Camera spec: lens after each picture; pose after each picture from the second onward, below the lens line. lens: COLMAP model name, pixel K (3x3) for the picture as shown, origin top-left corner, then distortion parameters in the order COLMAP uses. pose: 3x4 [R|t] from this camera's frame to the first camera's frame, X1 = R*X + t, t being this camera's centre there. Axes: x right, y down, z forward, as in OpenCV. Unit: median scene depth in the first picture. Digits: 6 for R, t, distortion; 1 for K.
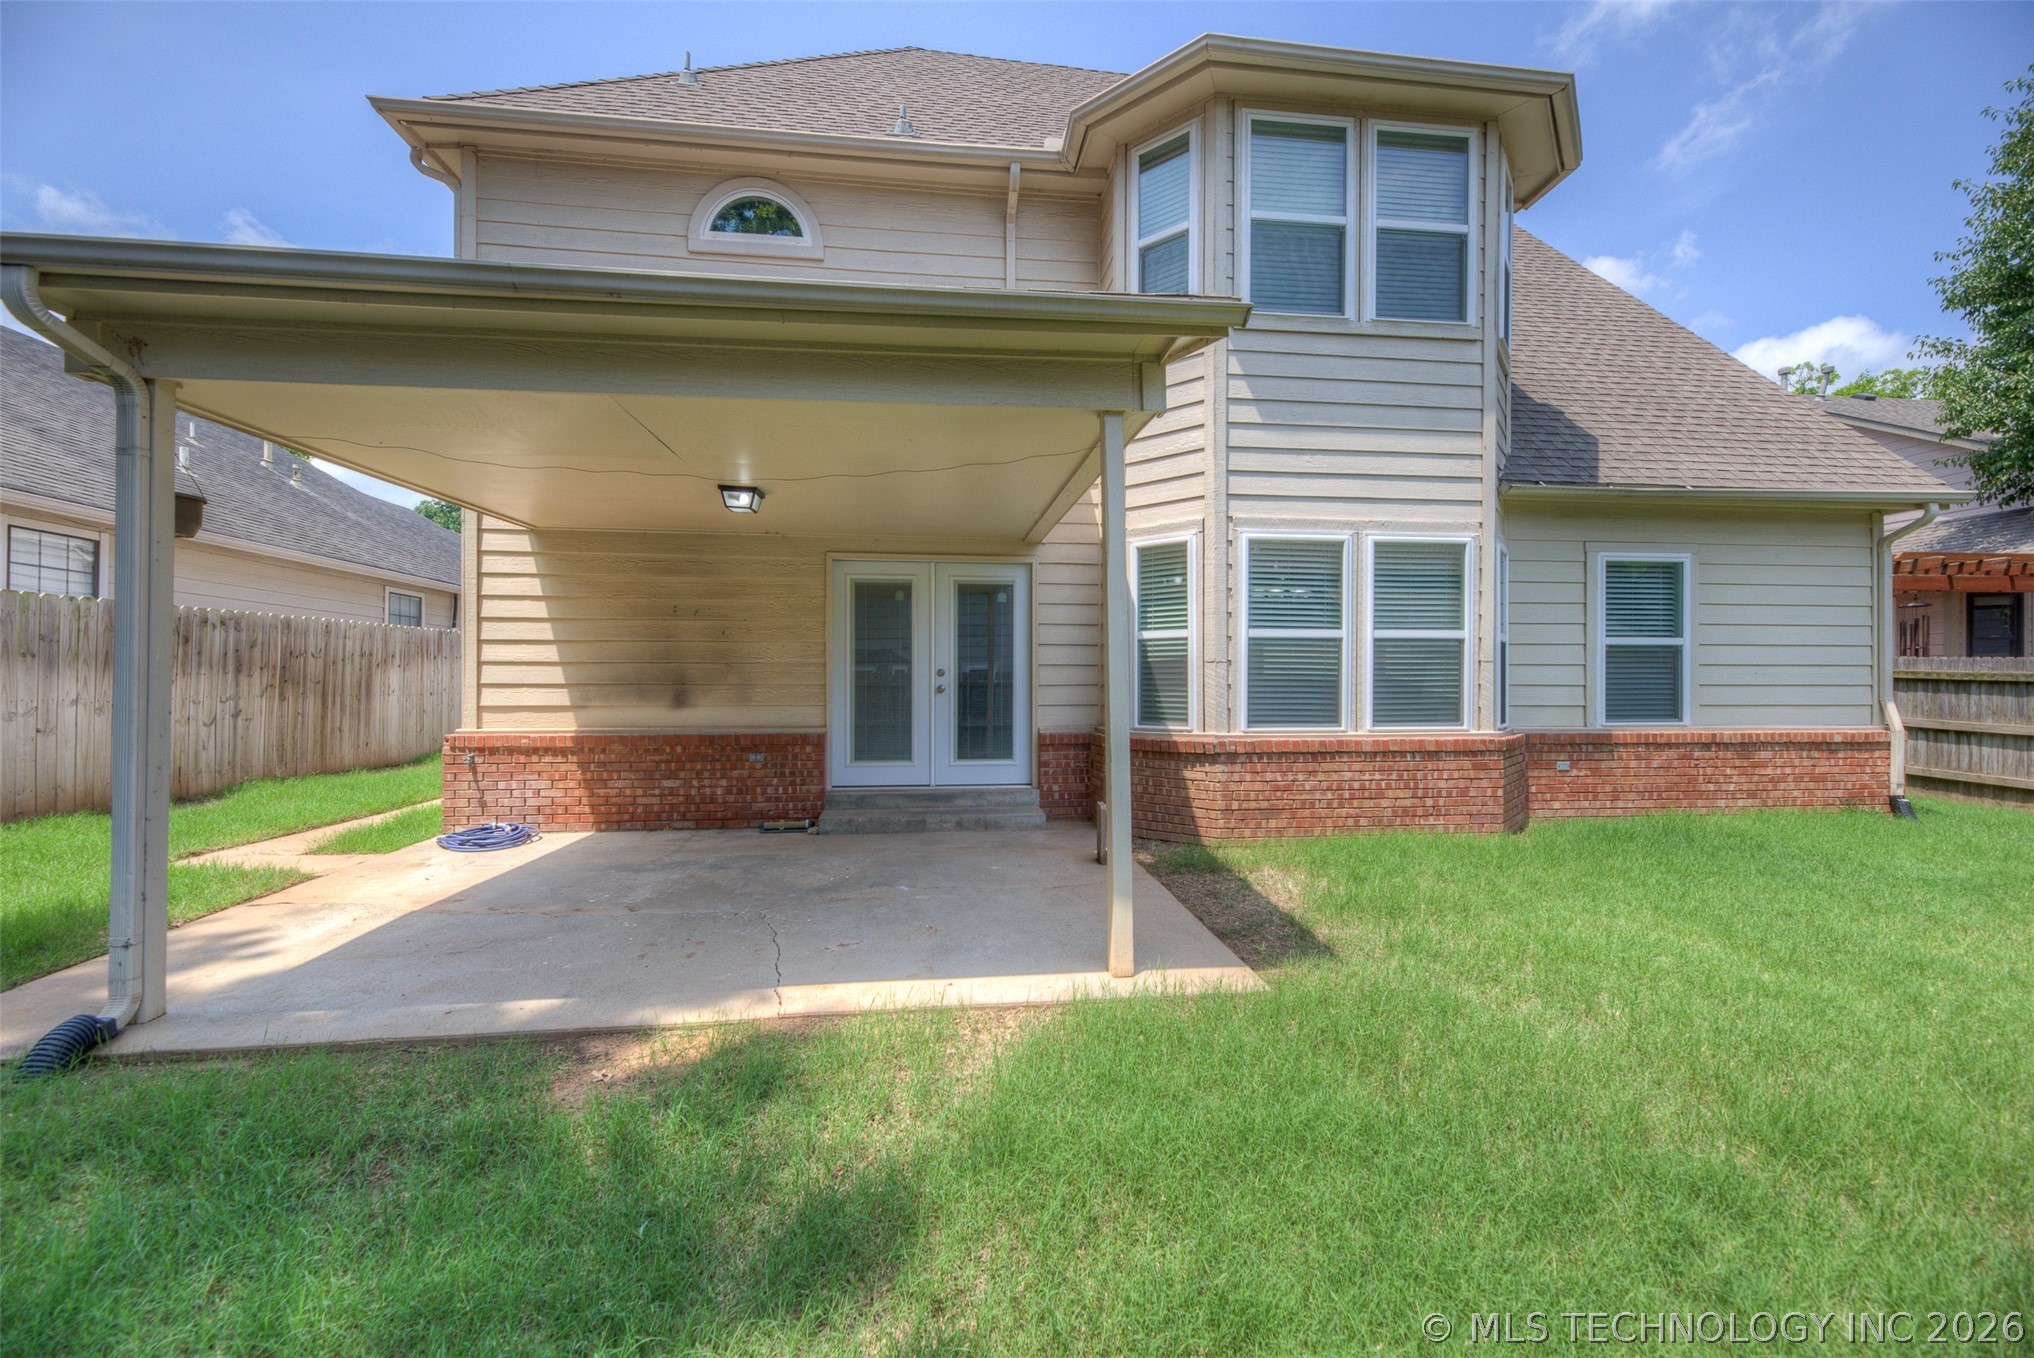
lens RADIAL K [[806.1, 0, 1025.2], [0, 806.1, 681.1], [0, 0, 1]] dist [0.012355, -0.002580]
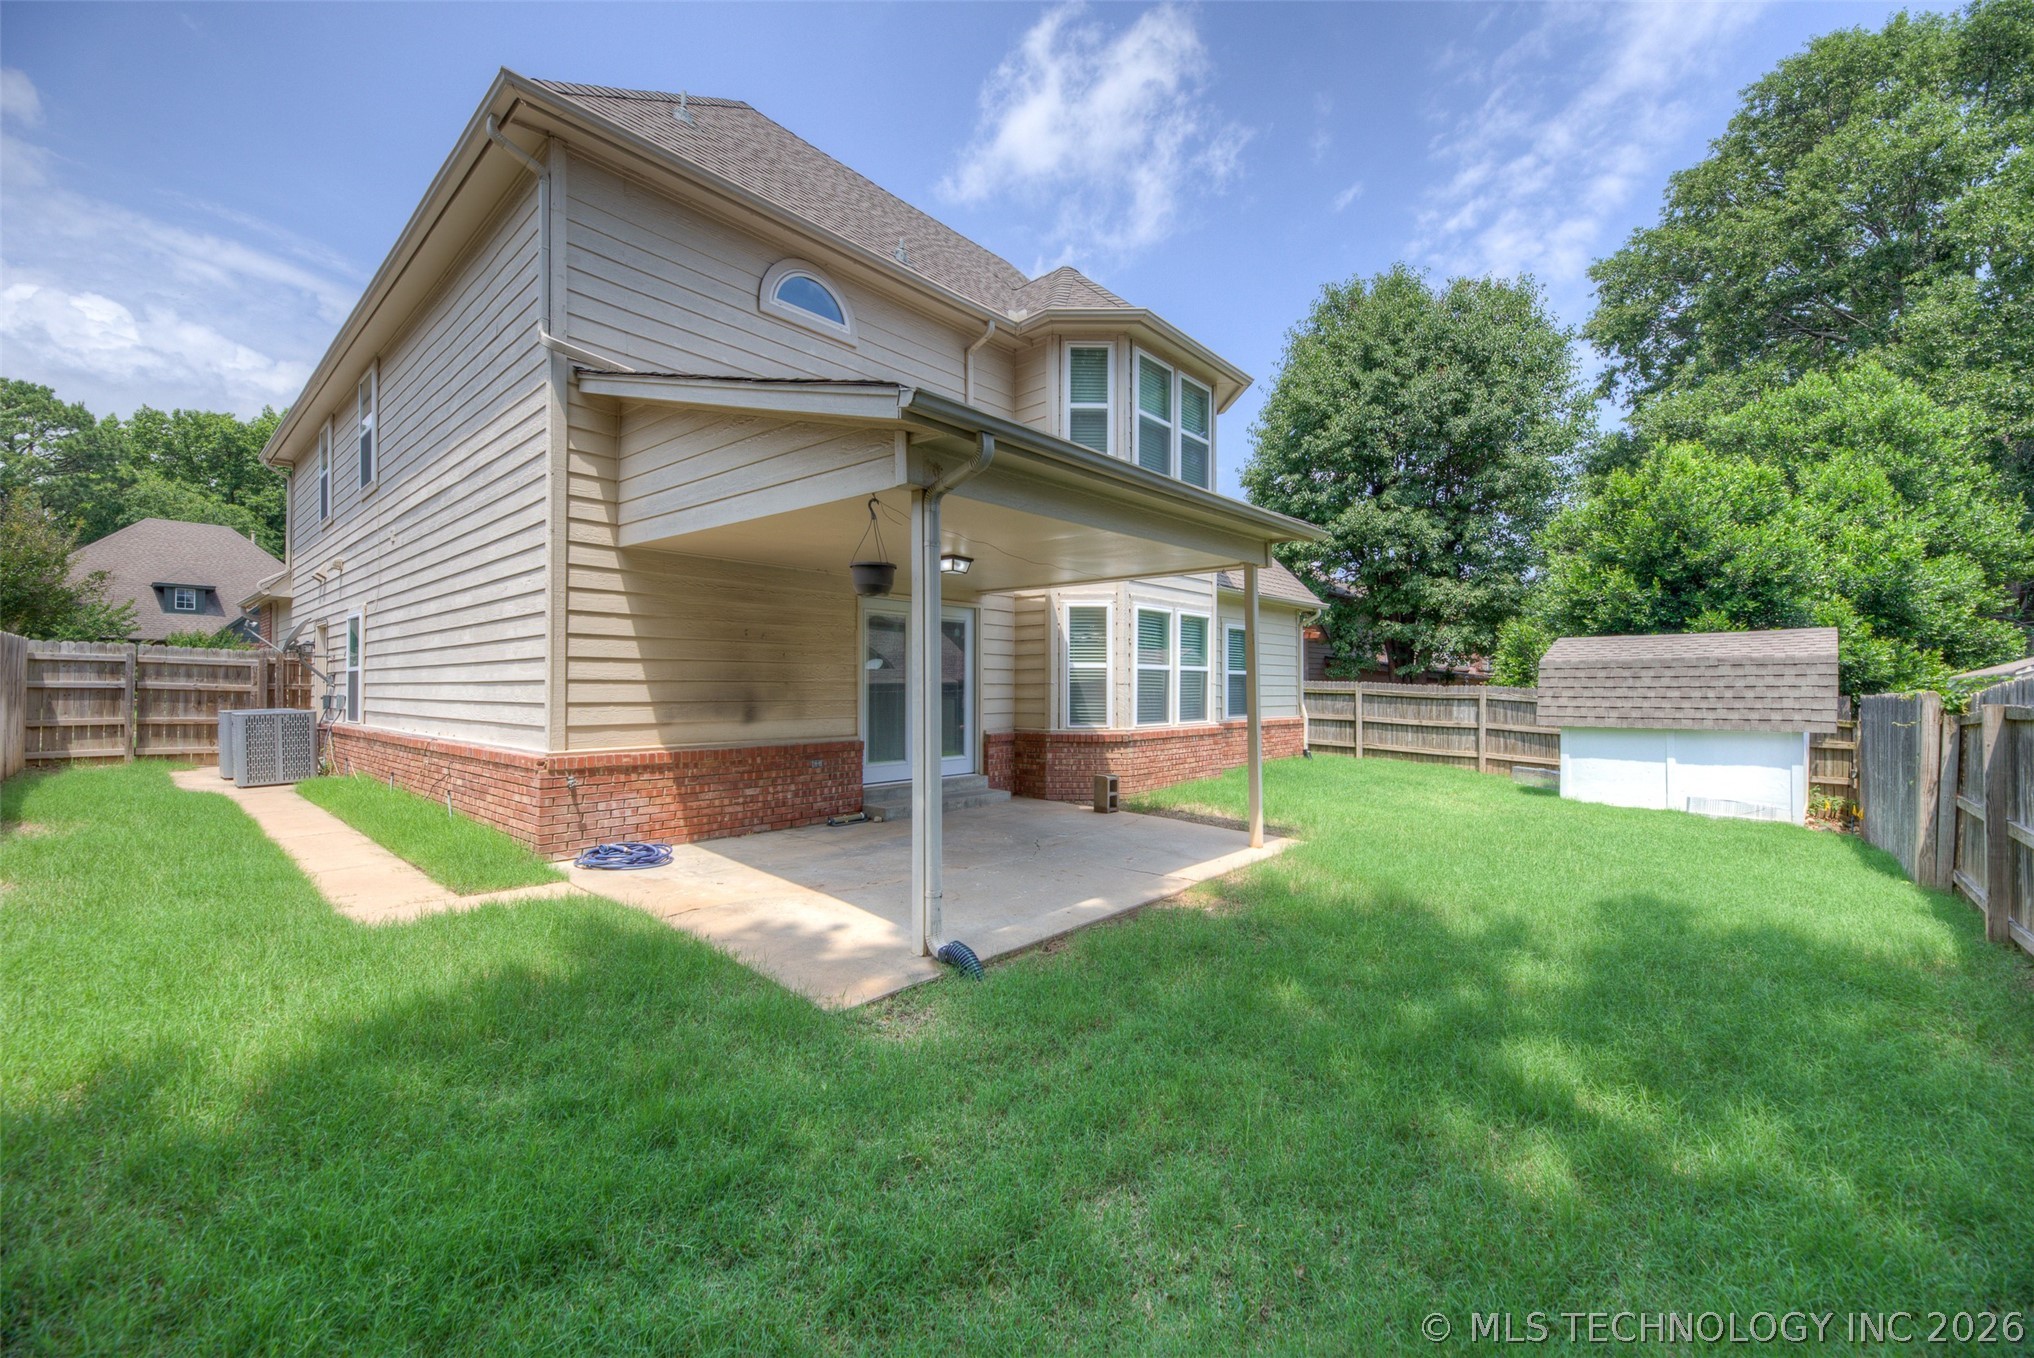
lens RADIAL K [[806.1, 0, 1003.6], [0, 806.1, 680.6], [0, 0, 1]] dist [0.012355, -0.002580]
pose [[0.760635, 0.006462, 0.649147, -0.903982], [-0.001461, 0.999965, -0.008242, -0.015846], [-0.649178, 0.005321, 0.760618, -0.058207]]
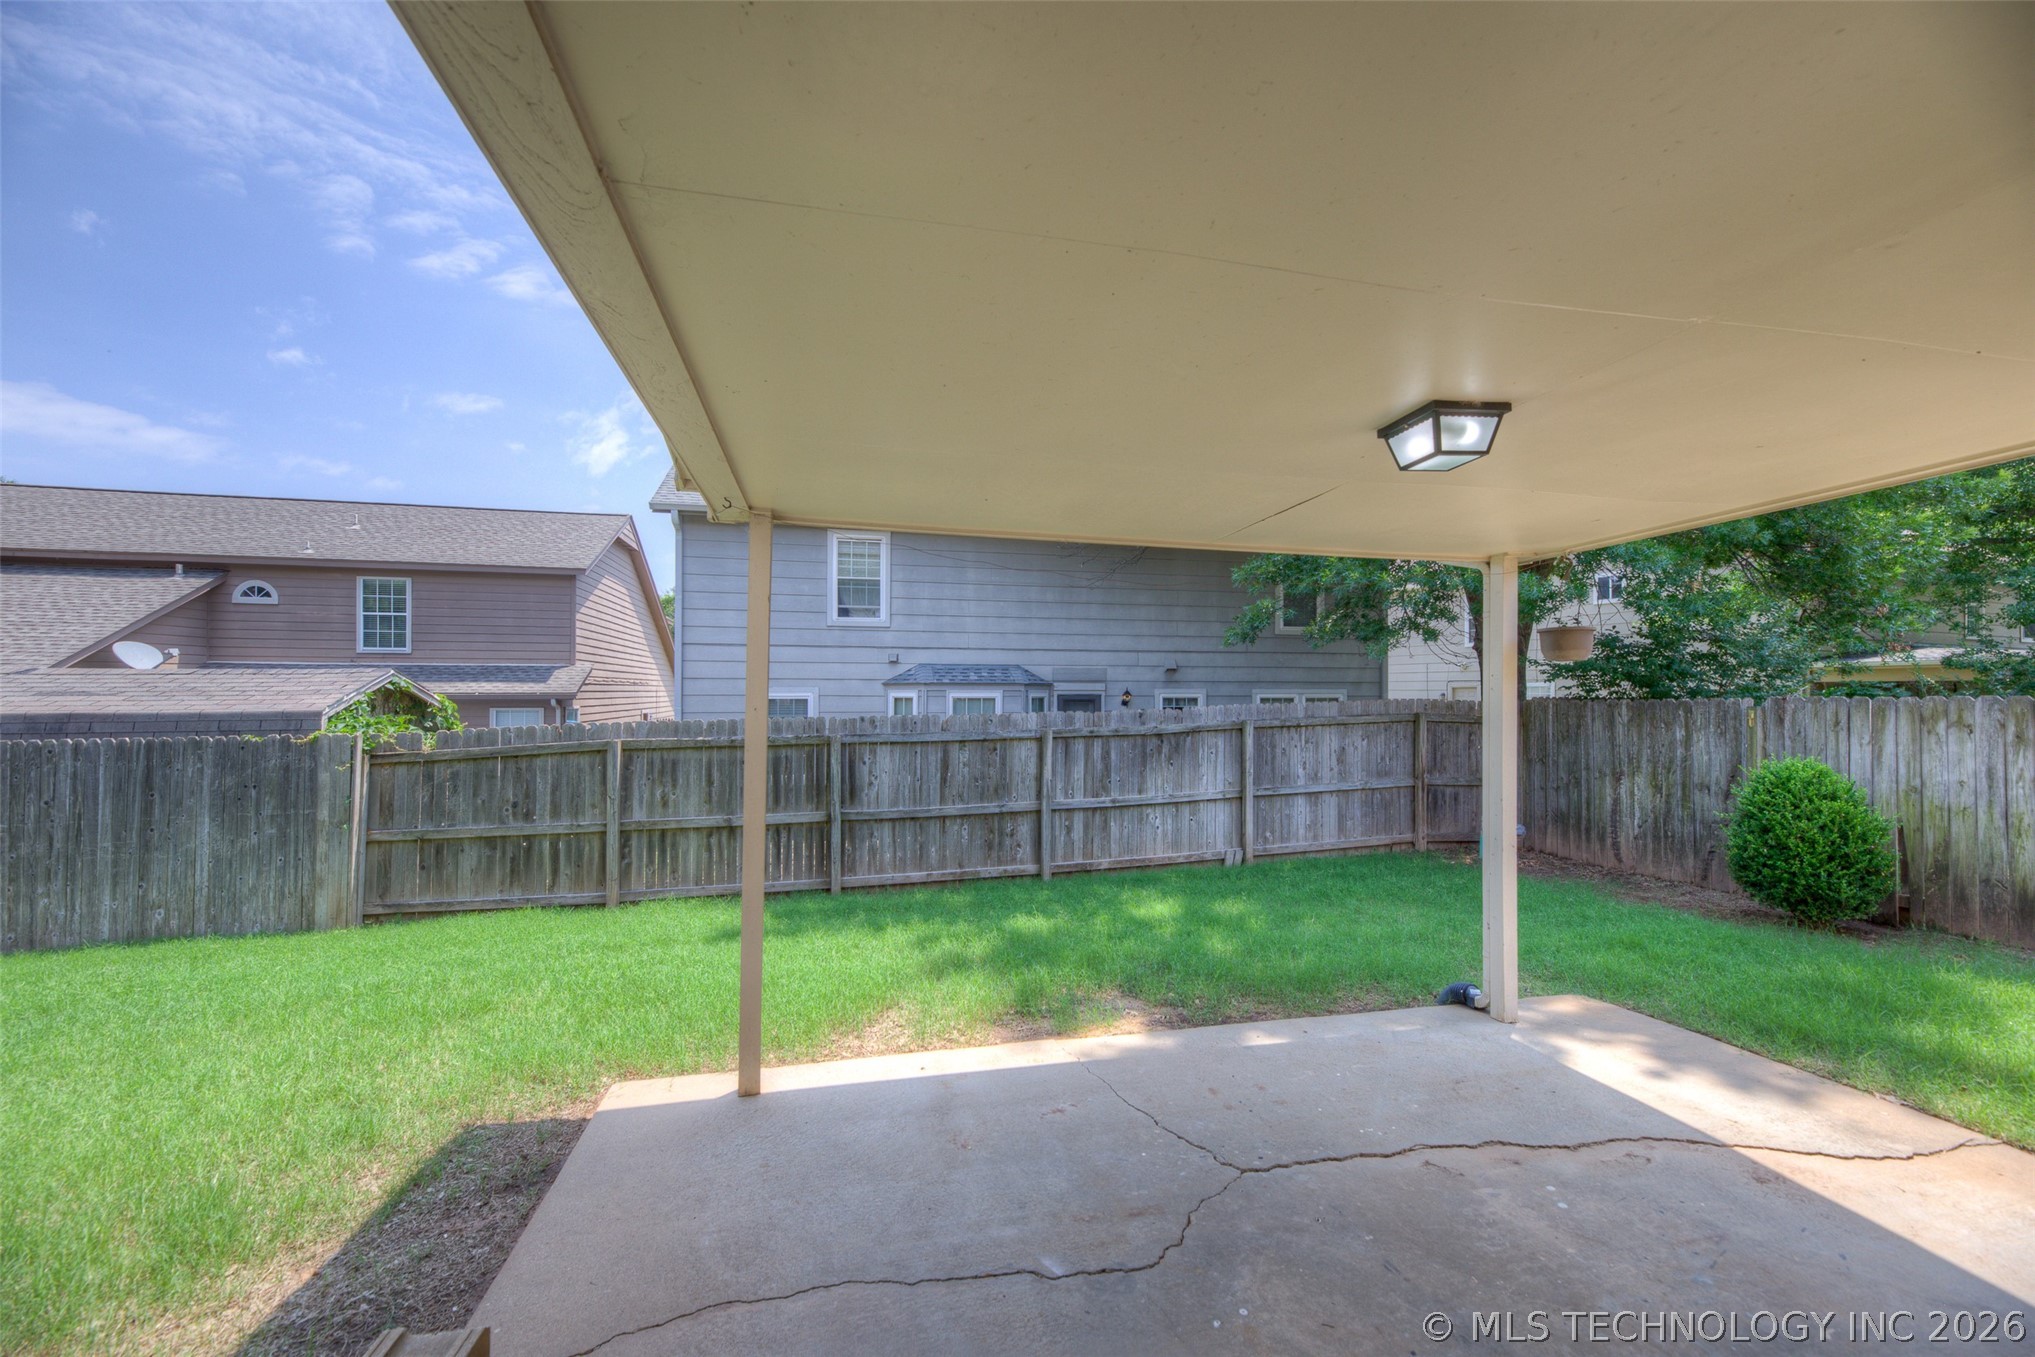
lens RADIAL K [[806.5, 0, 1016.4], [0, 806.5, 690.0], [0, 0, 1]] dist [0.012355, -0.002580]
pose [[-0.994361, -0.003105, -0.106003, -0.053766], [-0.002766, 0.999991, -0.003346, -0.061468], [0.106012, -0.003033, -0.994360, 1.090745]]
